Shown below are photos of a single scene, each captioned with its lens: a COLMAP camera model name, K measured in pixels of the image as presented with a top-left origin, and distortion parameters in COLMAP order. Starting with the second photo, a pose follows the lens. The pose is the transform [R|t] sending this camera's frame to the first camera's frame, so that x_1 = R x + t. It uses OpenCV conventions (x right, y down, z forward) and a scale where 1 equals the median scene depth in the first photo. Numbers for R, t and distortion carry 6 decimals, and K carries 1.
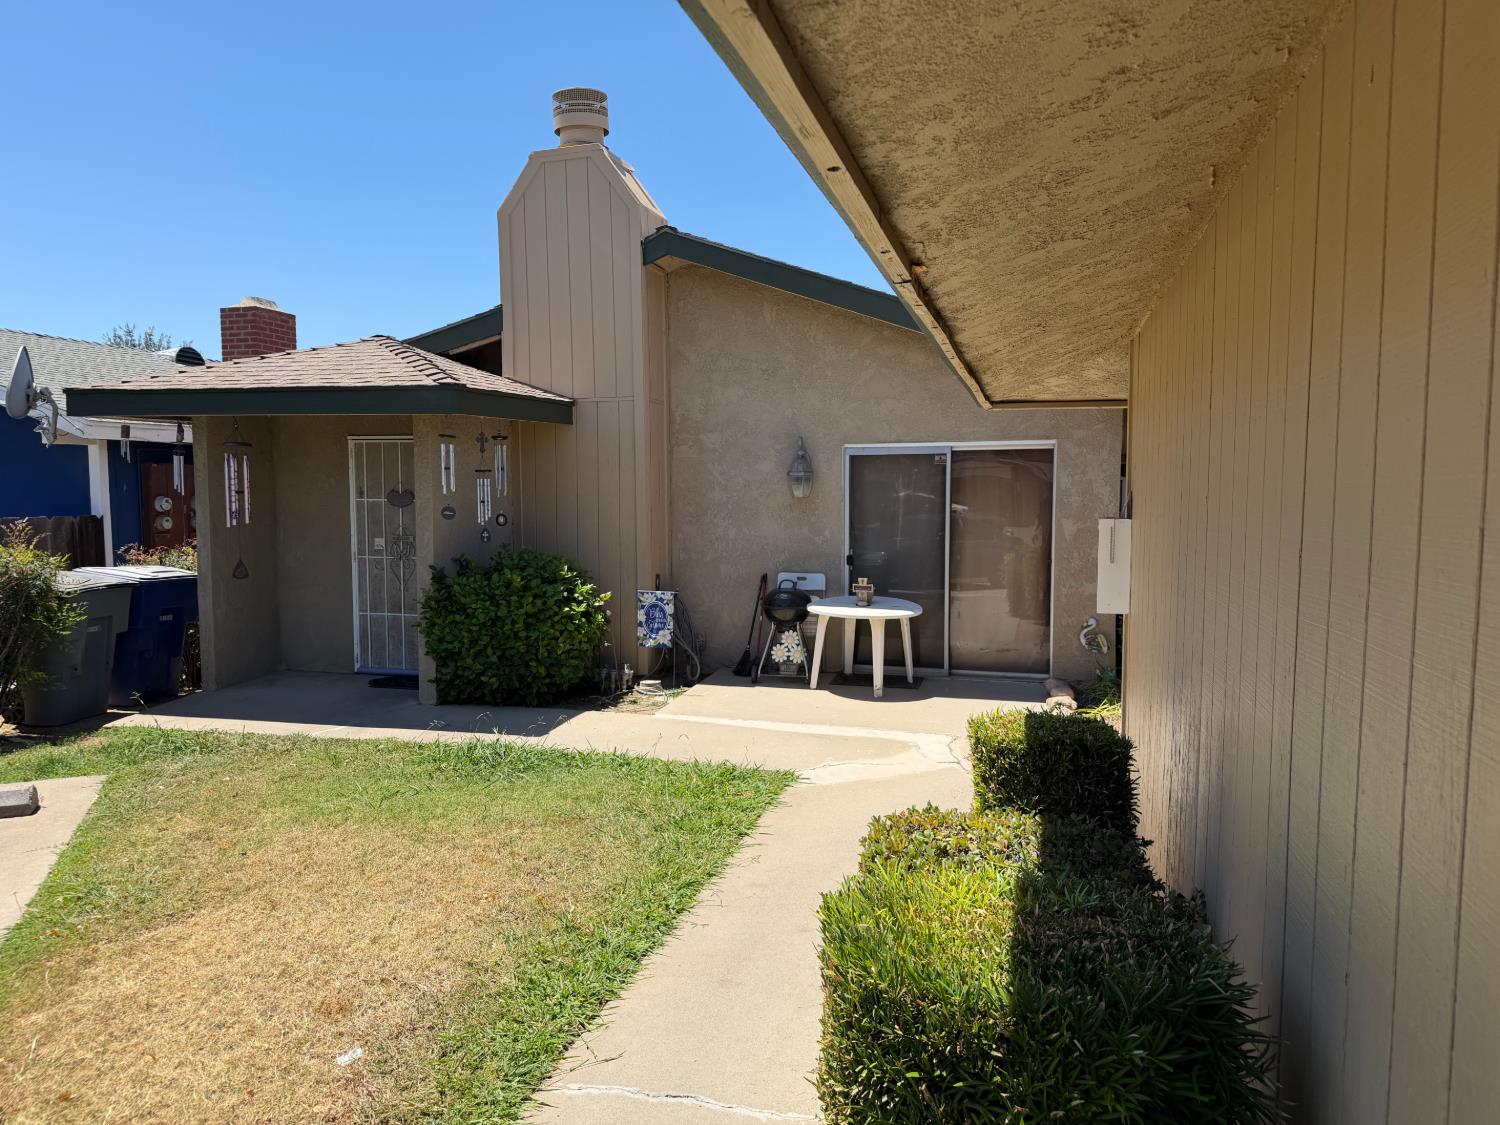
lens RADIAL K [[1085.9, 0, 738.3], [0, 1085.9, 568.7], [0, 0, 1]] dist [0.069902, -0.104228]
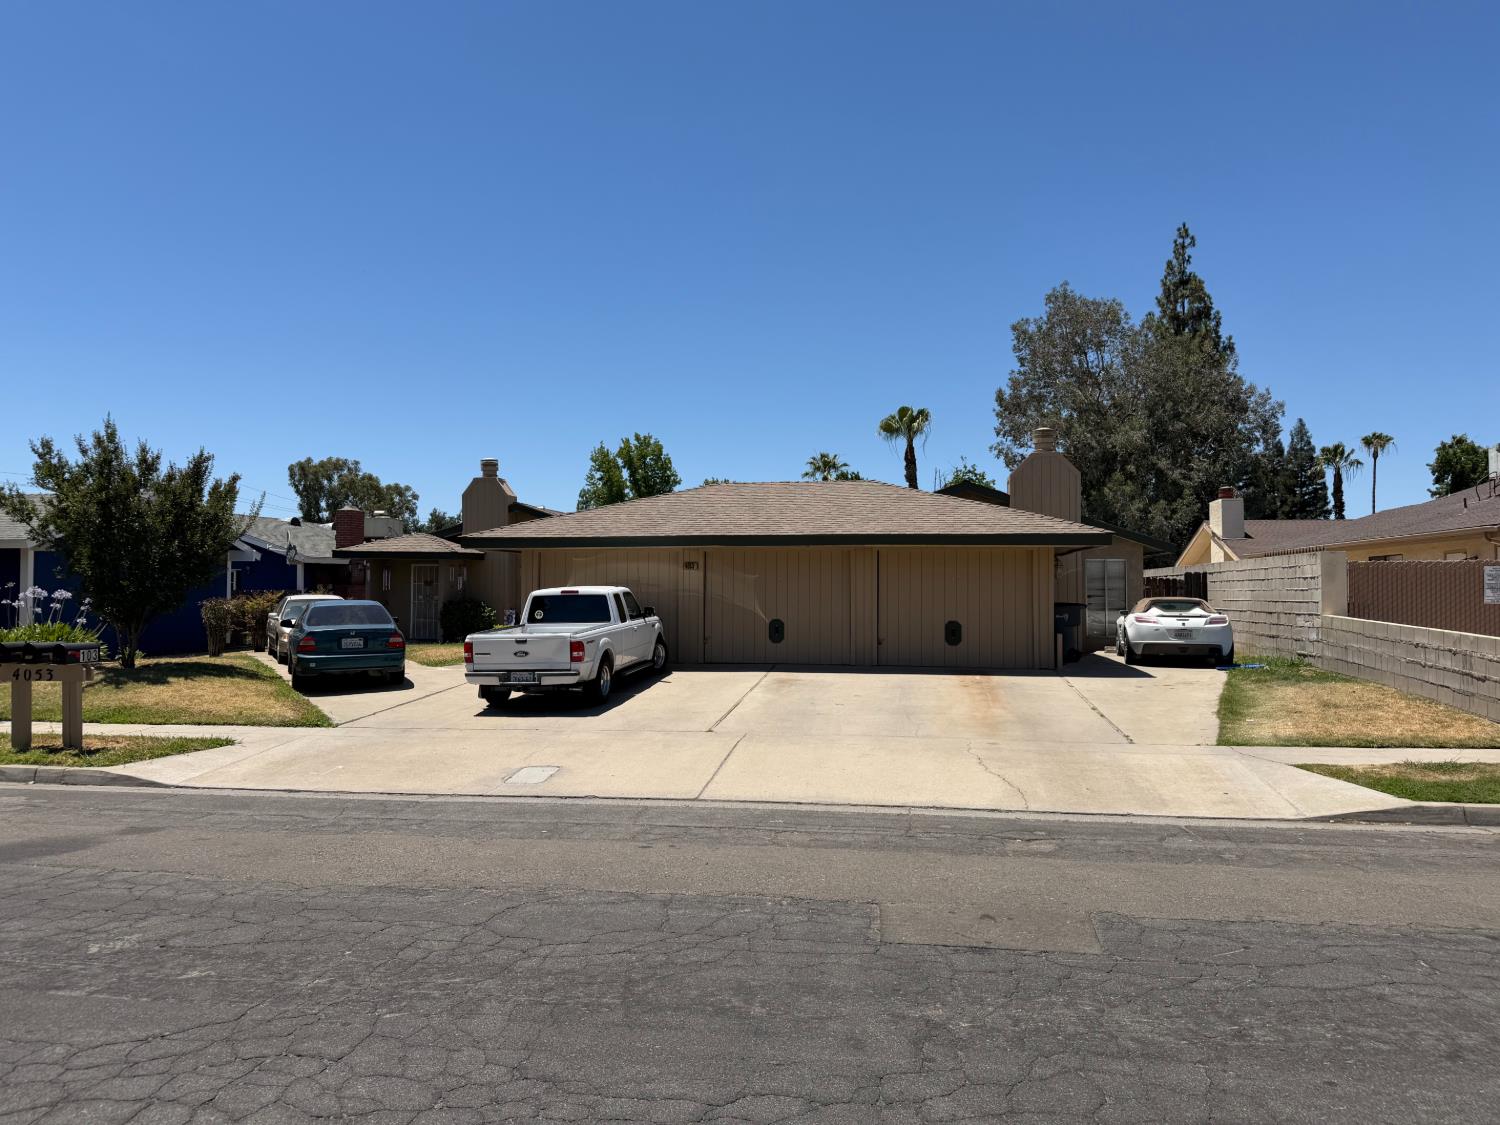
lens RADIAL K [[1085.9, 0, 738.3], [0, 1085.9, 568.7], [0, 0, 1]] dist [0.069902, -0.104228]
pose [[0.994838, 0.004829, 0.101360, 0.266583], [0.004954, 0.995365, -0.096040, 0.204297], [-0.101354, 0.096047, 0.990203, -2.255903]]
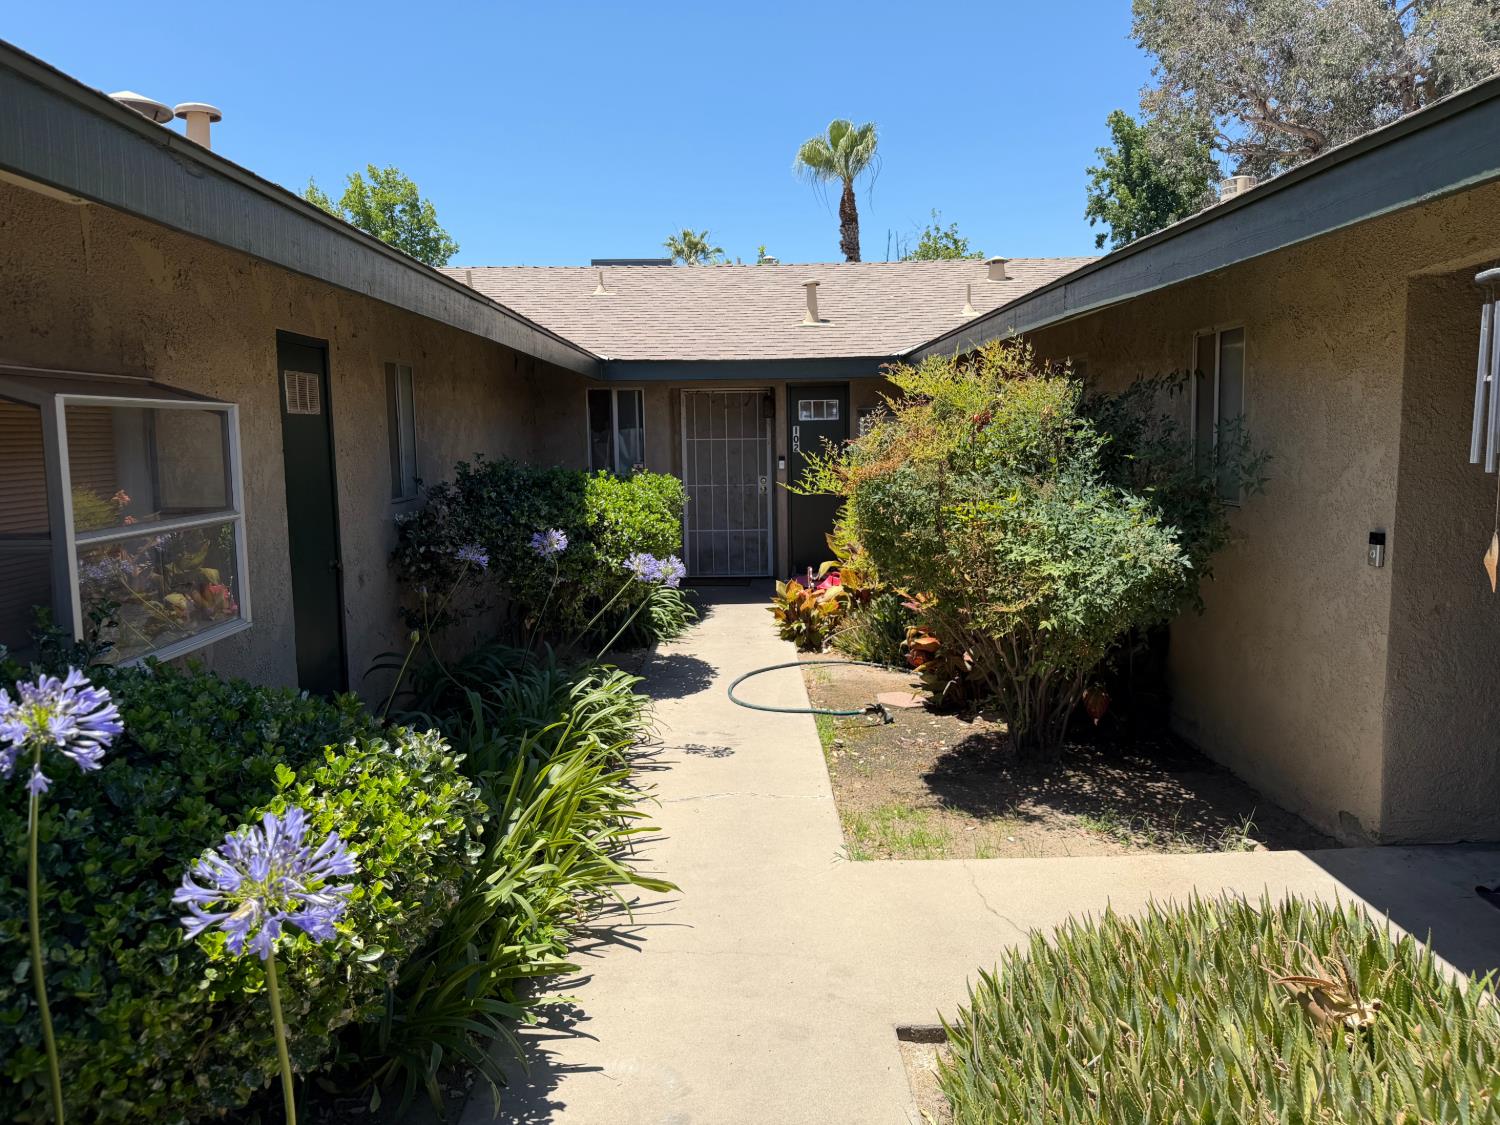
lens RADIAL K [[1085.9, 0, 738.3], [0, 1085.9, 568.7], [0, 0, 1]] dist [0.069902, -0.104228]
pose [[0.967624, -0.038416, 0.249457, 0.626521], [0.027361, 0.998490, 0.047633, -0.059436], [-0.250911, -0.039266, 0.967214, 0.953977]]
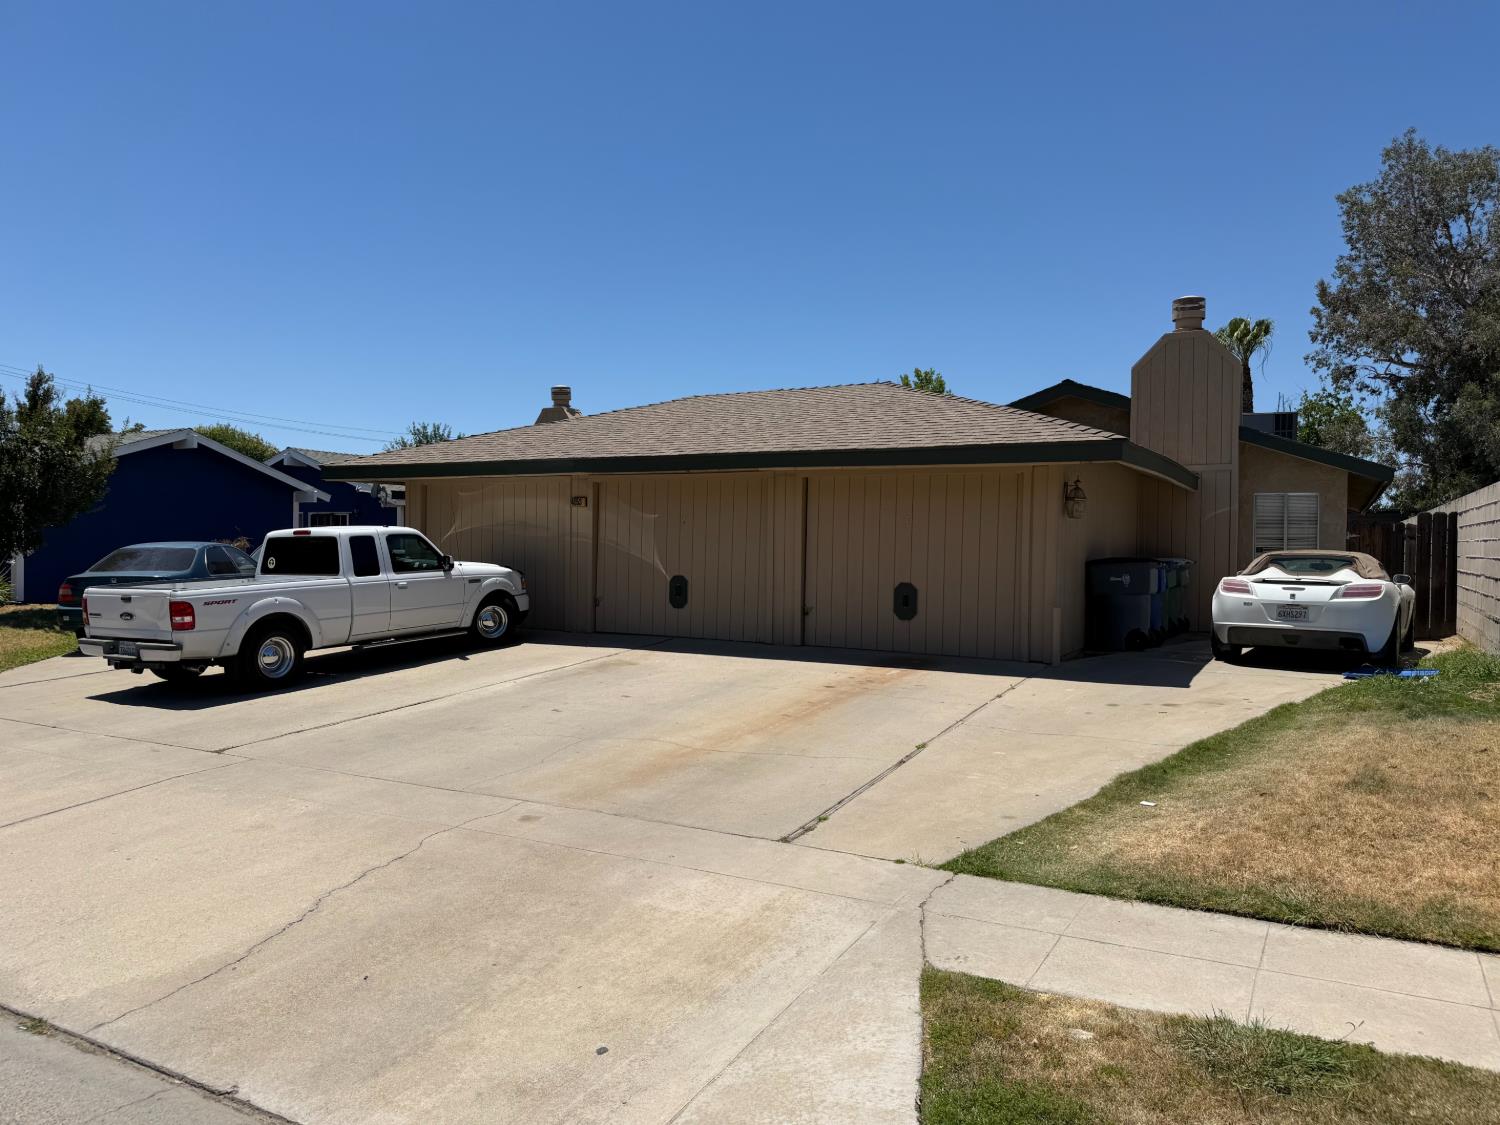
lens RADIAL K [[1085.9, 0, 738.3], [0, 1085.9, 568.7], [0, 0, 1]] dist [0.069902, -0.104228]
pose [[0.970327, 0.017317, -0.241177, 1.010754], [-0.029695, 0.998416, -0.047783, 0.160059], [0.239967, 0.053527, 0.969304, -1.607448]]
